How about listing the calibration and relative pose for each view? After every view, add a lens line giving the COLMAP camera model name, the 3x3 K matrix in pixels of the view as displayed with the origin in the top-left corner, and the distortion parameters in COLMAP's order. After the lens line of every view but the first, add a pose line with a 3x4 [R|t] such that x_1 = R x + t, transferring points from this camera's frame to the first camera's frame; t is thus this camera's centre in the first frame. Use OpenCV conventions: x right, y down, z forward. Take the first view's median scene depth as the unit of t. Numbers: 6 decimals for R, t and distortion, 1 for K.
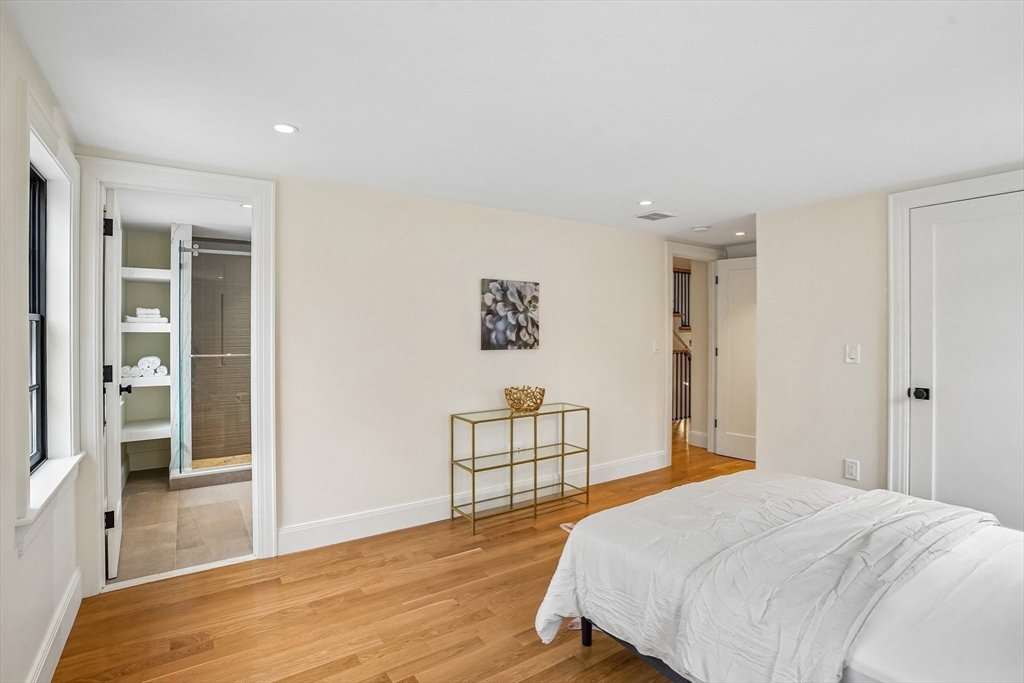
lens RADIAL K [[485.2, 0, 506.7], [0, 485.2, 328.1], [0, 0, 1]] dist [-0.080629, -0.000010]
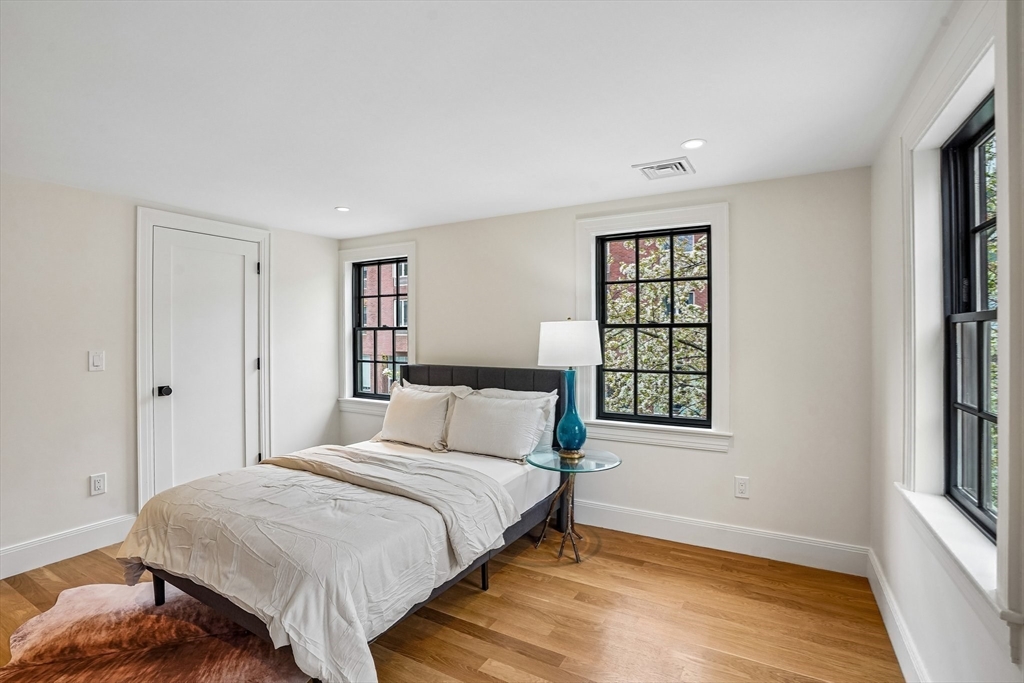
lens RADIAL K [[485.2, 0, 506.7], [0, 485.2, 328.1], [0, 0, 1]] dist [-0.080629, -0.000010]
pose [[-0.456129, 0.006111, 0.889893, -0.507395], [0.004335, 0.999980, -0.004645, -0.003378], [-0.889903, 0.001739, -0.456146, 0.760223]]
